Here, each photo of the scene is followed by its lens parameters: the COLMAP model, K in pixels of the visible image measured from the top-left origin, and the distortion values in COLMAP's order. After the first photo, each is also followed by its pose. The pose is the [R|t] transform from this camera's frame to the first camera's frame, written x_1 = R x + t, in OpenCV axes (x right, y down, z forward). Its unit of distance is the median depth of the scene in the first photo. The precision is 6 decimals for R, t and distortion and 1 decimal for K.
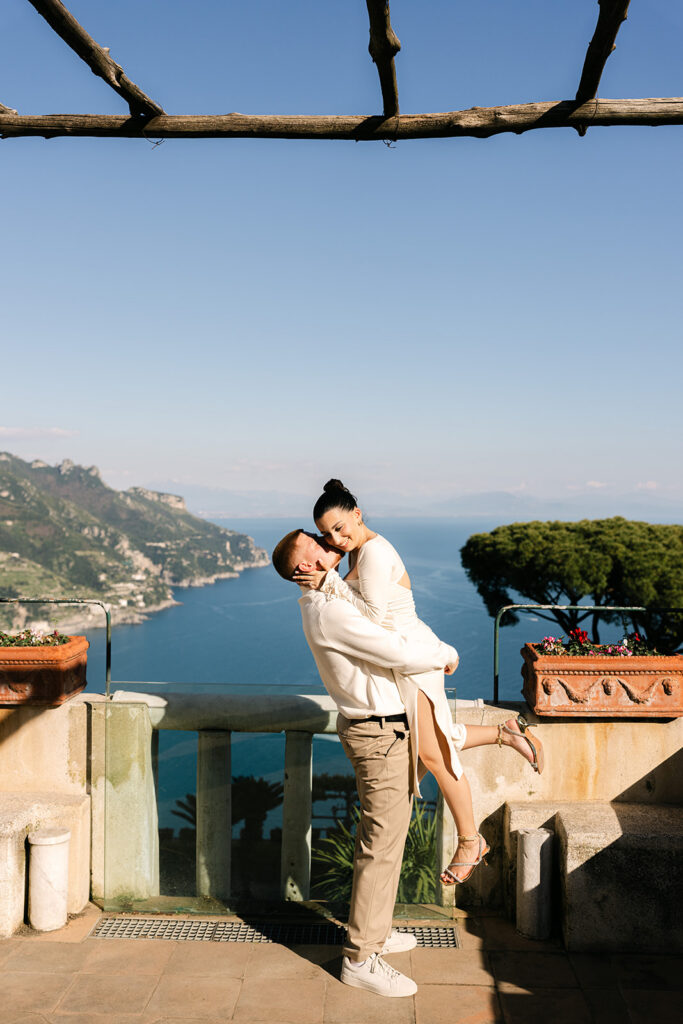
lens RADIAL K [[1190.7, 0, 371.6], [0, 1190.7, 512.0], [0, 0, 1]] dist [0.003584, 0.004231]
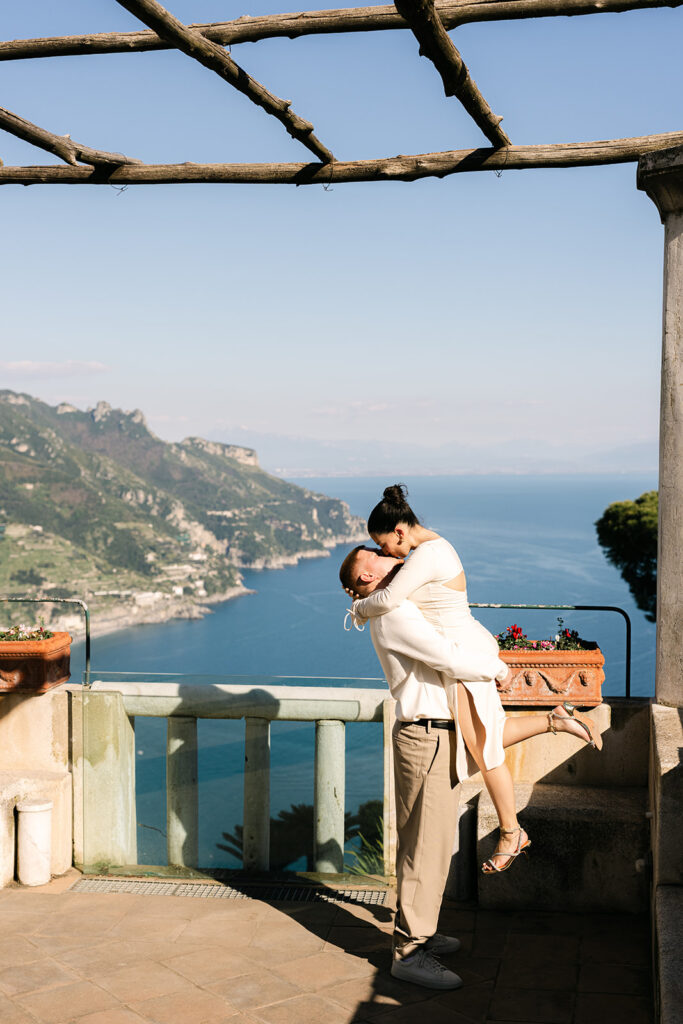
lens RADIAL K [[1613.7, 0, 341.5], [0, 1613.7, 512.0], [0, 0, 1]] dist [0.039391, -0.010092]
pose [[0.994467, -0.006724, -0.104832, 0.178162], [0.009635, 0.999581, 0.027283, -0.047537], [0.104605, -0.028142, 0.994116, -0.481788]]
